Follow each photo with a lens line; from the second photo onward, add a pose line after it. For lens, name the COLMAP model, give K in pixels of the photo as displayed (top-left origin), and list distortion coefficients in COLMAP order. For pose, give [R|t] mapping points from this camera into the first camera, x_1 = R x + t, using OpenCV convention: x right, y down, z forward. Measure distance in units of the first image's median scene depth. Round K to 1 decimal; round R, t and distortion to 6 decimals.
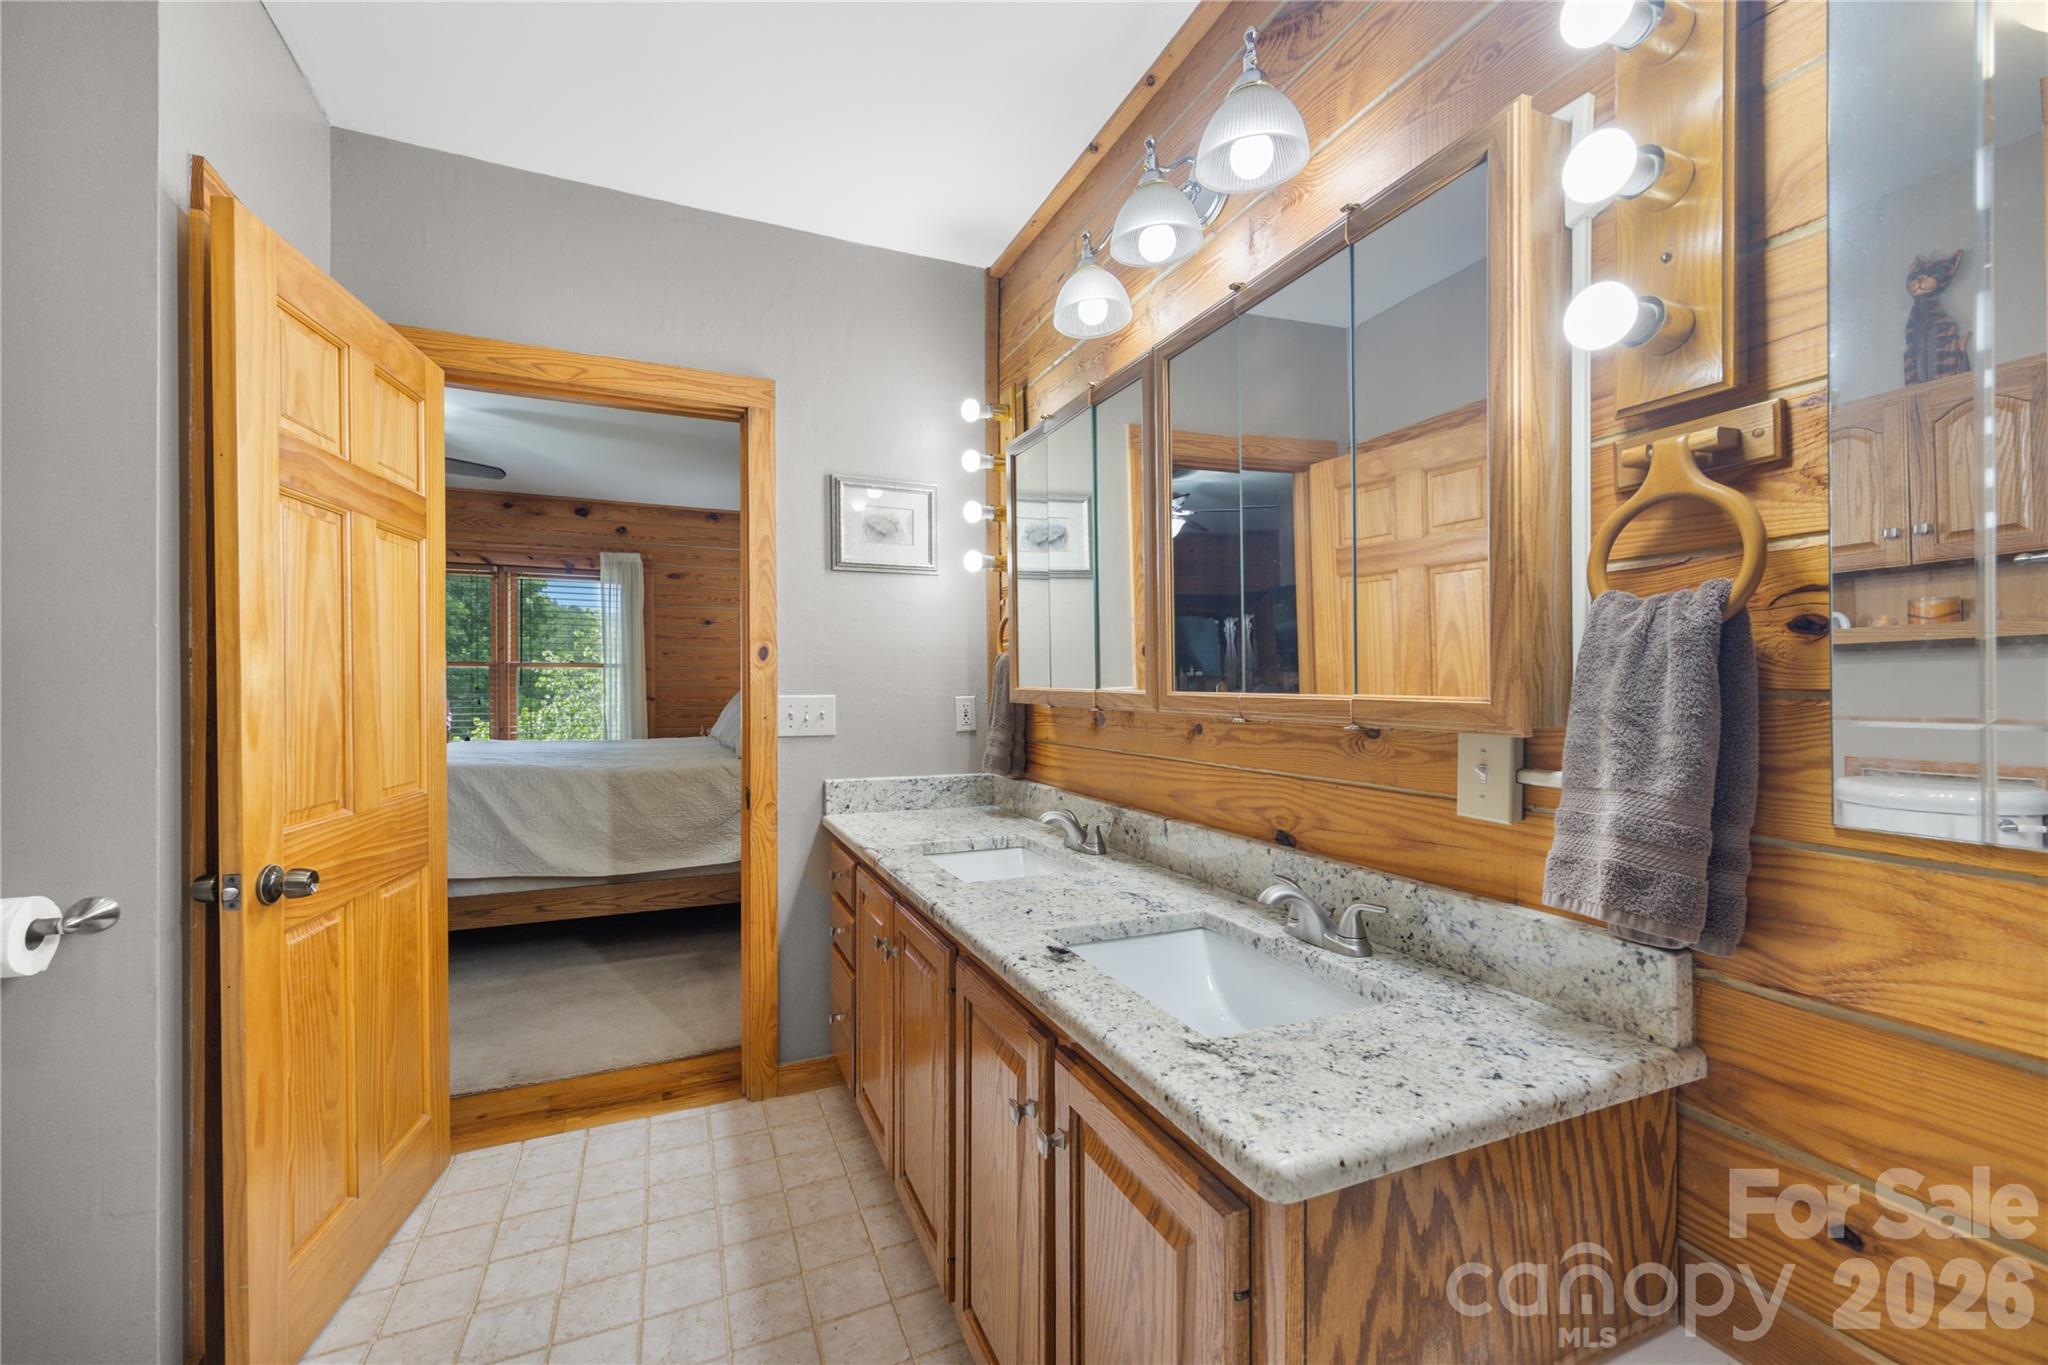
lens RADIAL K [[798.0, 0, 1028.8], [0, 798.0, 685.0], [0, 0, 1]] dist [0.002189, -0.000064]
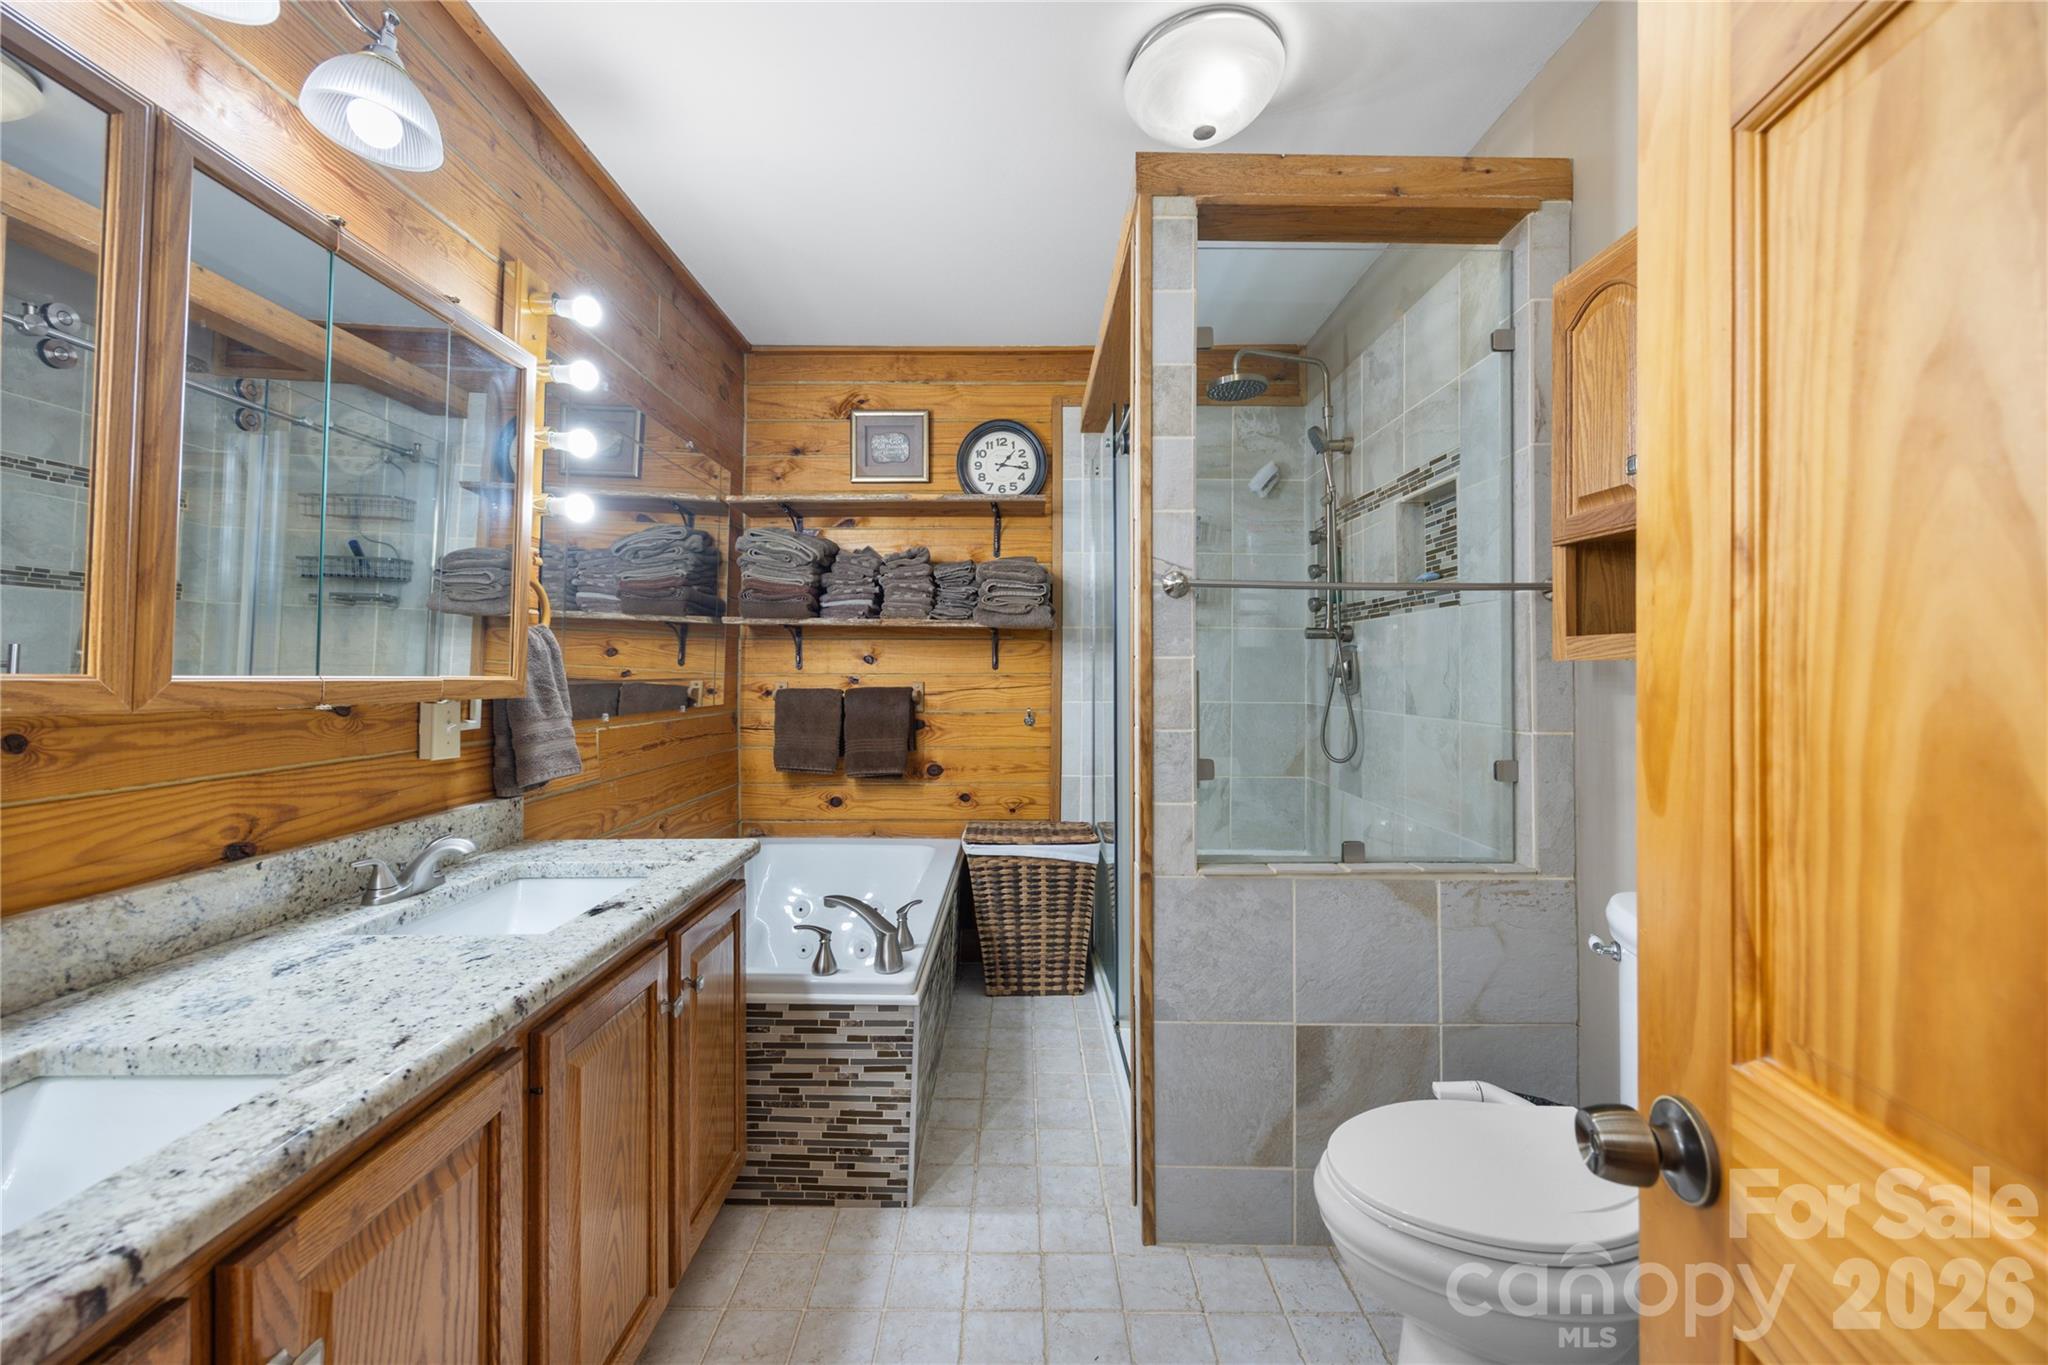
lens RADIAL K [[798.0, 0, 1020.8], [0, 798.0, 667.2], [0, 0, 1]] dist [0.002189, -0.000064]
pose [[-0.909142, 0.003098, 0.416475, -0.798833], [-0.001382, 0.999944, -0.010455, 0.008511], [-0.416484, -0.010080, -0.909087, 1.480361]]
